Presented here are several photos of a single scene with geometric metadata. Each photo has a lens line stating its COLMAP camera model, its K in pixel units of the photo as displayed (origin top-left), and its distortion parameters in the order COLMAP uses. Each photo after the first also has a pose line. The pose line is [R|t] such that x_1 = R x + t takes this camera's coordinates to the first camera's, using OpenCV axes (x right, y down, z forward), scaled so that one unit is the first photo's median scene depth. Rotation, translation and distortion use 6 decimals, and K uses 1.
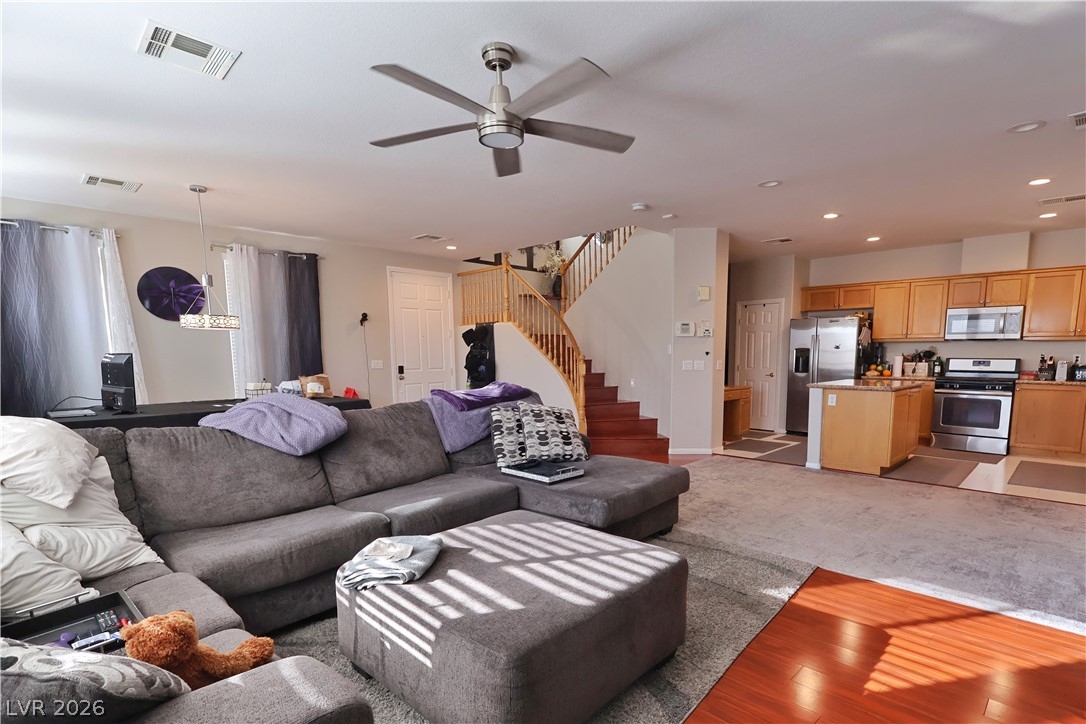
lens RADIAL K [[537.0, 0, 562.9], [0, 537.0, 419.8], [0, 0, 1]] dist [-0.000133, -0.000005]
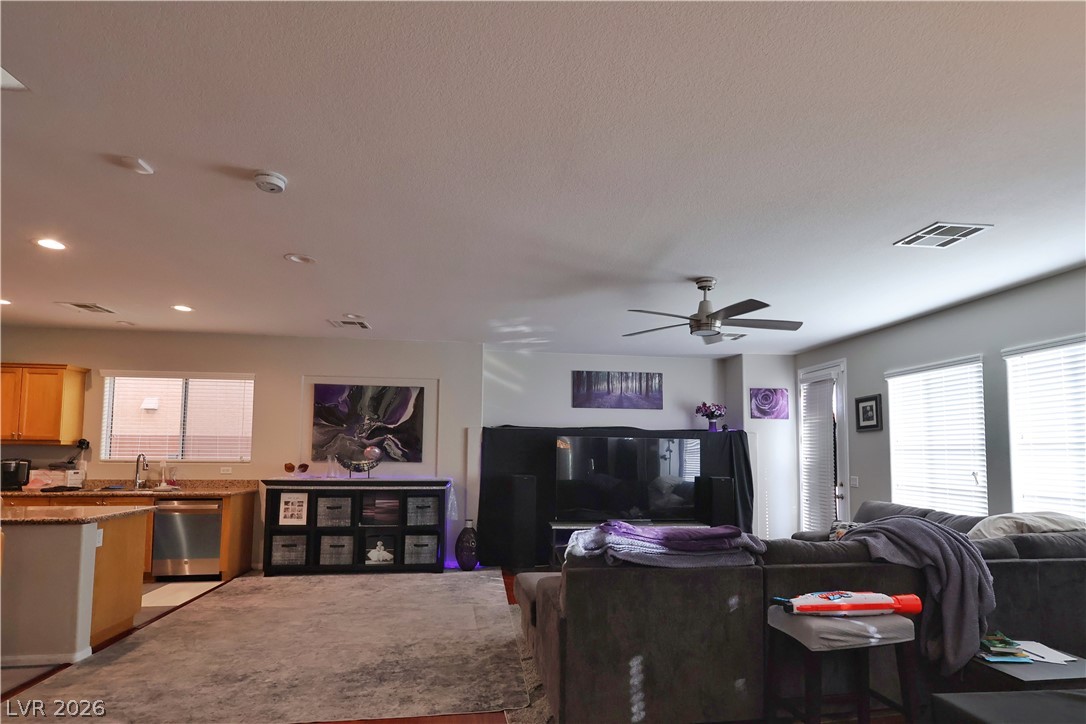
lens RADIAL K [[563.0, 0, 563.2], [0, 563.0, 416.3], [0, 0, 1]] dist [-0.001156, 0.000278]
pose [[-0.789279, 0.031365, 0.613233, -0.290180], [0.066650, 0.997170, 0.034781, -0.138117], [-0.610406, 0.068324, -0.789136, 0.967314]]
